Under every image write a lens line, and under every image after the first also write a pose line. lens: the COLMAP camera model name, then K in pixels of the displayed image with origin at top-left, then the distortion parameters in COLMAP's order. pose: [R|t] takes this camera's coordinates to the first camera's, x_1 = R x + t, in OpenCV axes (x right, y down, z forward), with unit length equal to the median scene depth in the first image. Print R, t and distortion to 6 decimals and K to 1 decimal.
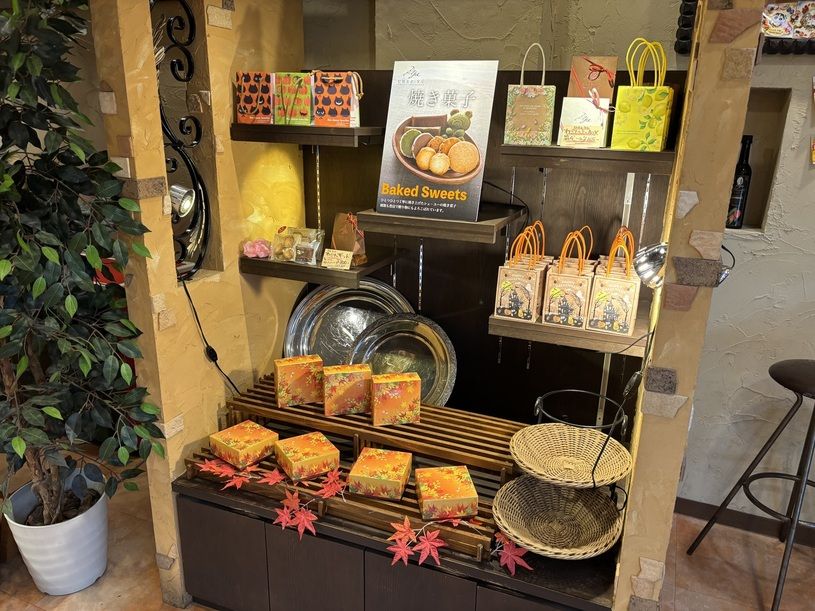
lens RADIAL K [[618.3, 0, 407.2], [0, 618.3, 305.2], [0, 0, 1]] dist [0.027878, -0.036056]
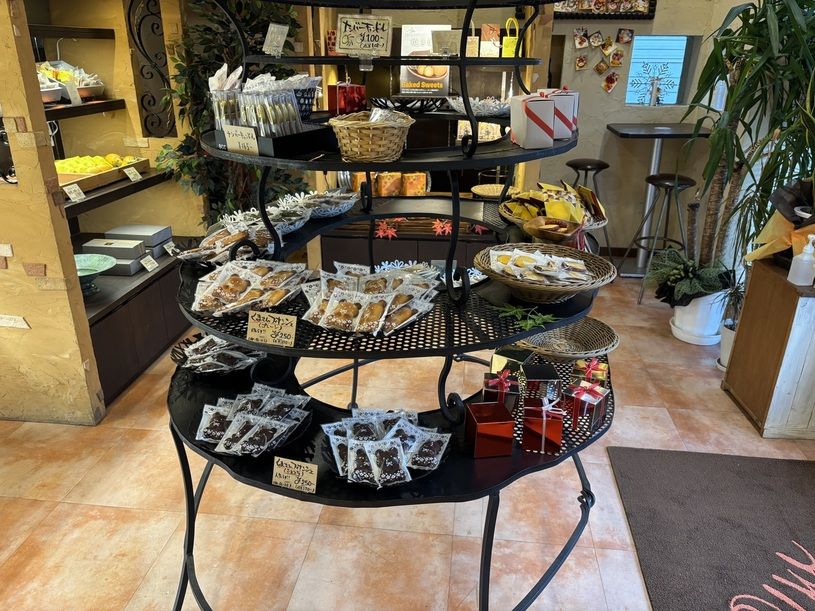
lens RADIAL K [[618.3, 0, 413.0], [0, 618.3, 303.8], [0, 0, 1]] dist [0.027878, -0.036056]
pose [[0.957207, -0.119425, 0.263614, -0.819572], [0.096872, 0.990559, 0.097001, 0.450884], [-0.272709, -0.067314, 0.959739, -1.417882]]
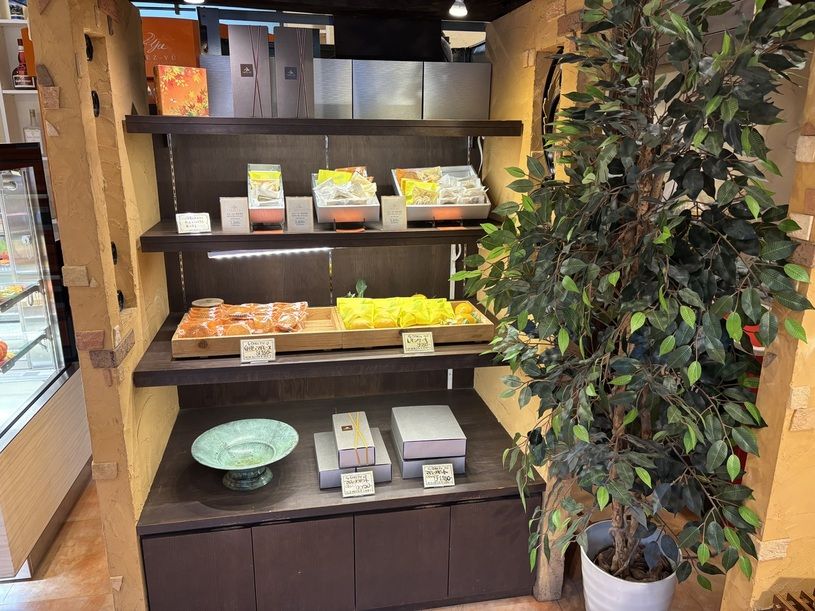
lens RADIAL K [[618.3, 0, 414.4], [0, 618.3, 311.4], [0, 0, 1]] dist [0.027878, -0.036056]
pose [[0.554219, 0.210994, -0.805185, -0.060850], [-0.248036, 0.965256, 0.082213, -0.056011], [0.794556, 0.154151, 0.587298, 0.136225]]
